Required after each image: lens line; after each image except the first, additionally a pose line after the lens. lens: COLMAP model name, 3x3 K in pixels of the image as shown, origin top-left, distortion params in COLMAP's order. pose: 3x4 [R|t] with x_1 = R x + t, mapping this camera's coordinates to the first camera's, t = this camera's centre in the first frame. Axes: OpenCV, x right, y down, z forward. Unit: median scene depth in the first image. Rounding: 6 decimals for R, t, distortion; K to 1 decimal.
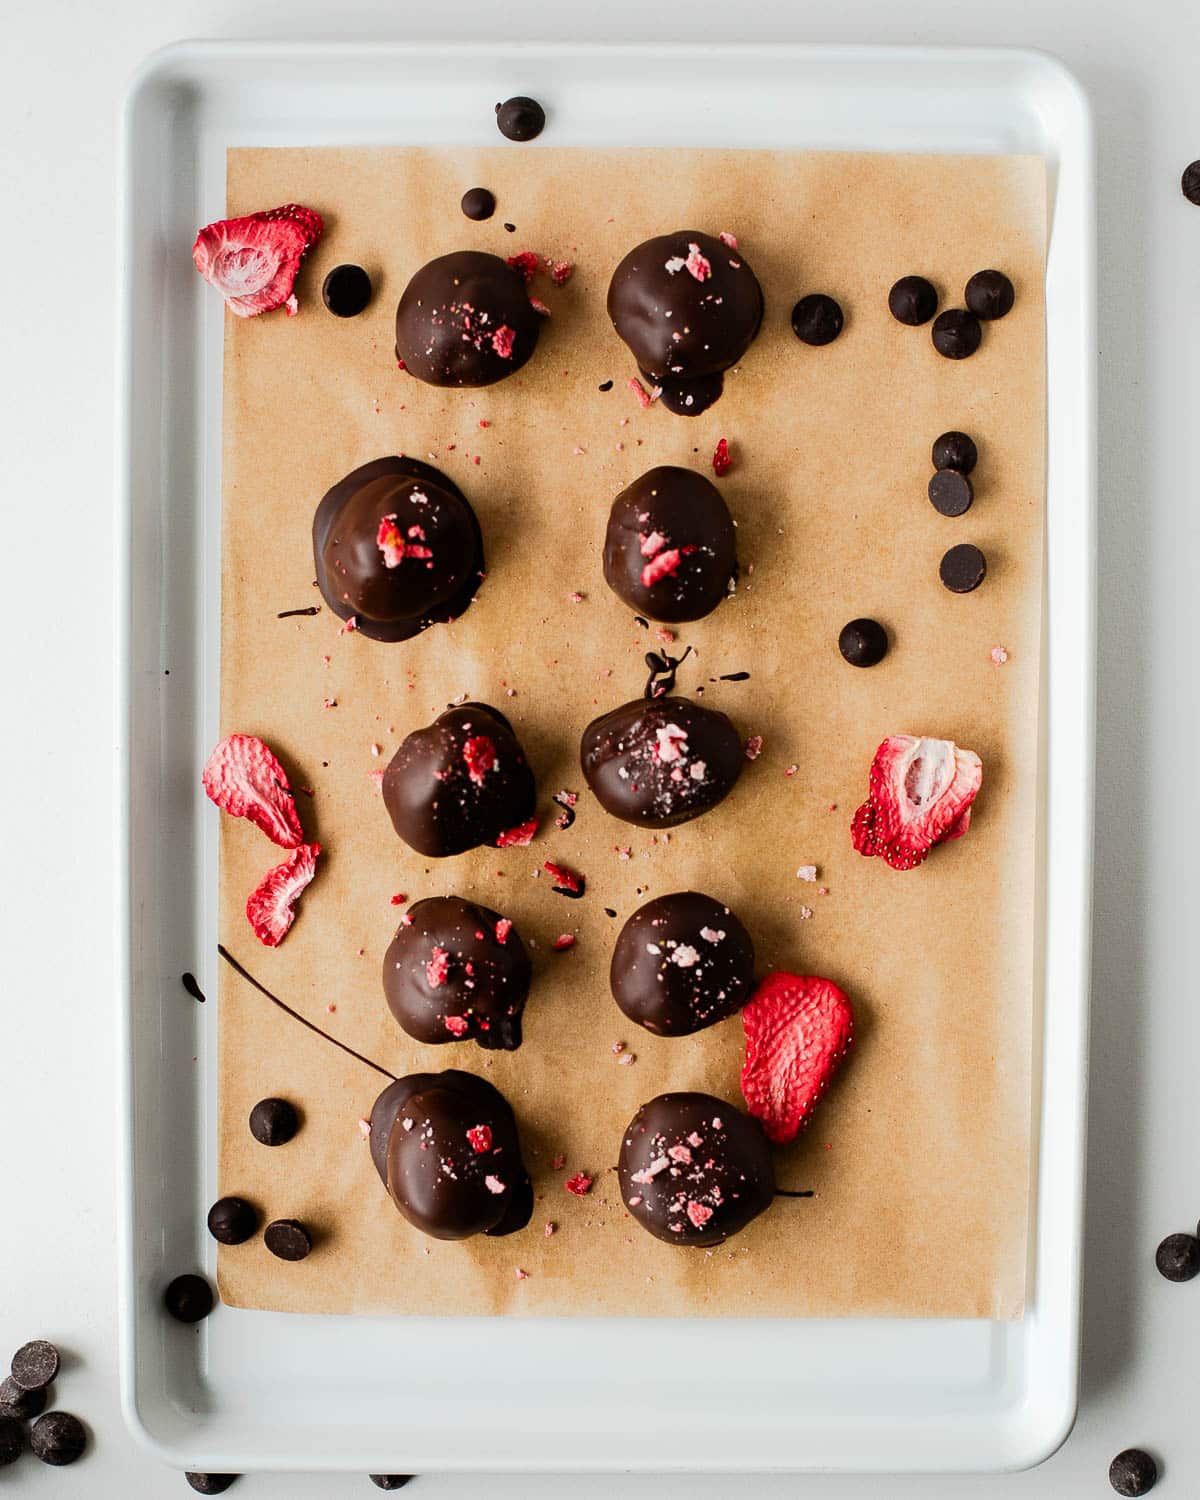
lens RADIAL K [[3975.2, 0, 864.5], [0, 3975.2, 750.0], [0, 0, 1]] dist [-0.206698, 0.064177]
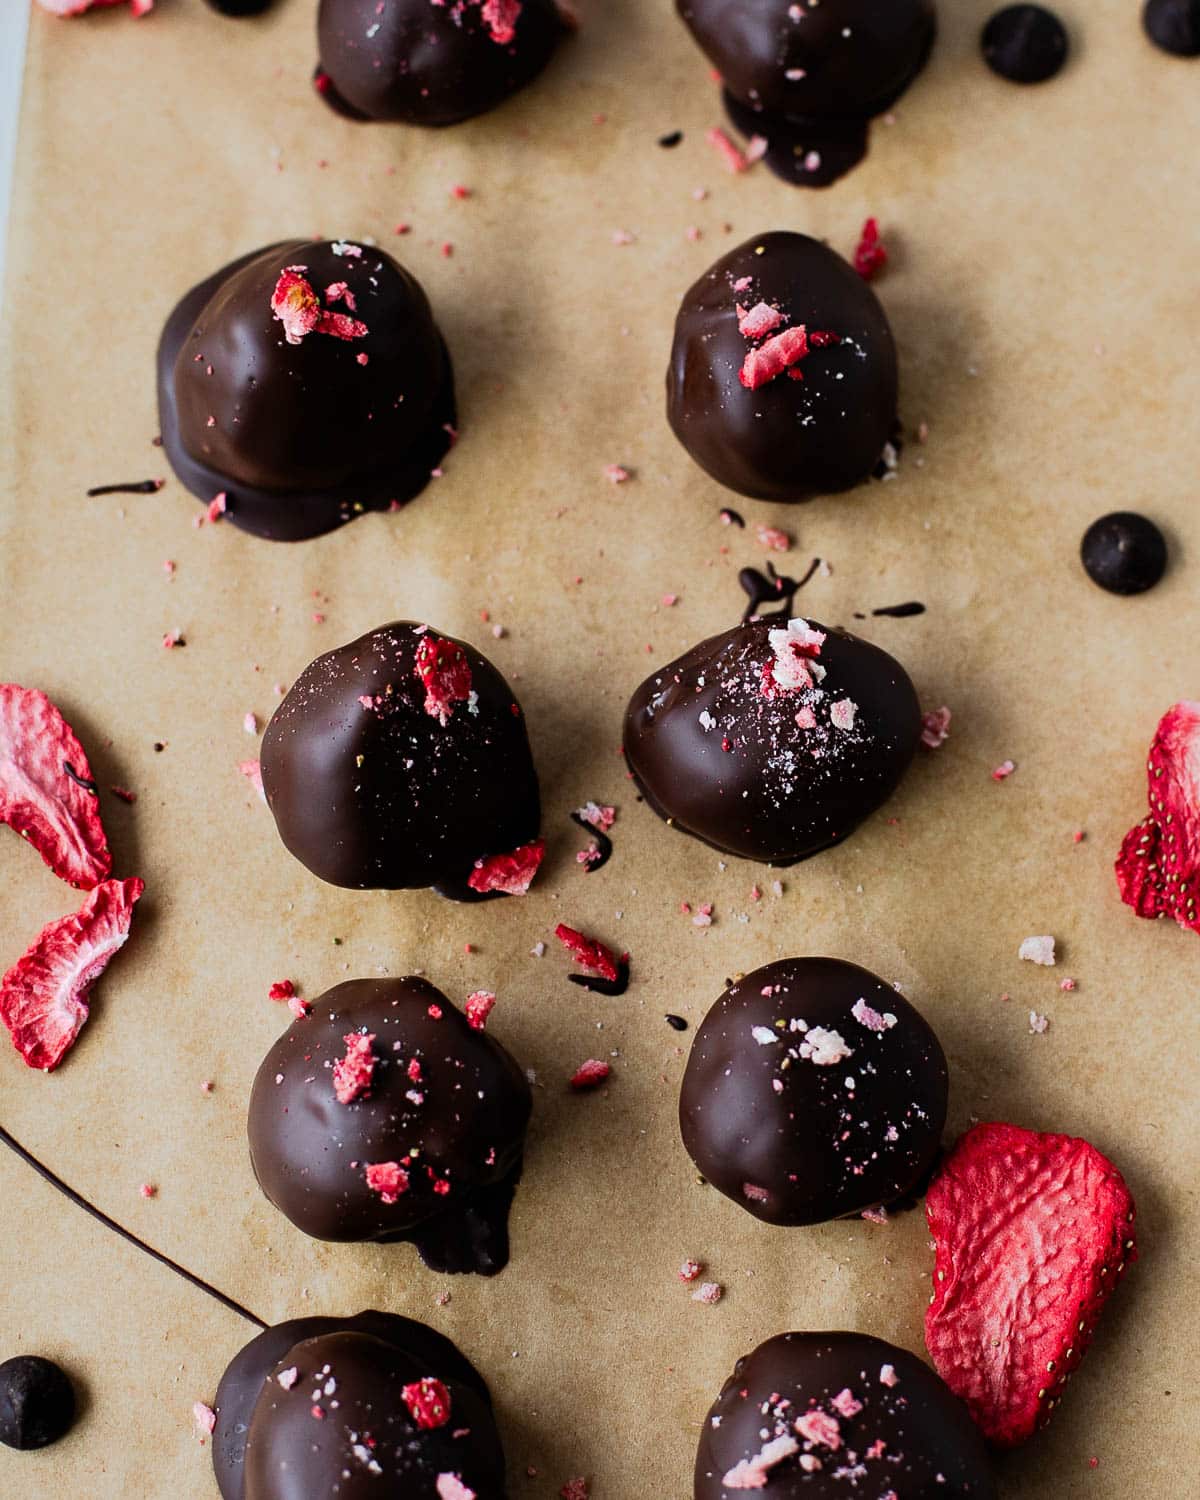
lens RADIAL K [[3975.2, 0, 864.5], [0, 3975.2, 750.0], [0, 0, 1]] dist [-0.206698, 0.064177]
pose [[0.999506, -0.010953, 0.029463, -0.054478], [0.021654, 0.919360, -0.392820, 0.221252], [-0.022785, 0.393264, 0.919143, 0.494388]]
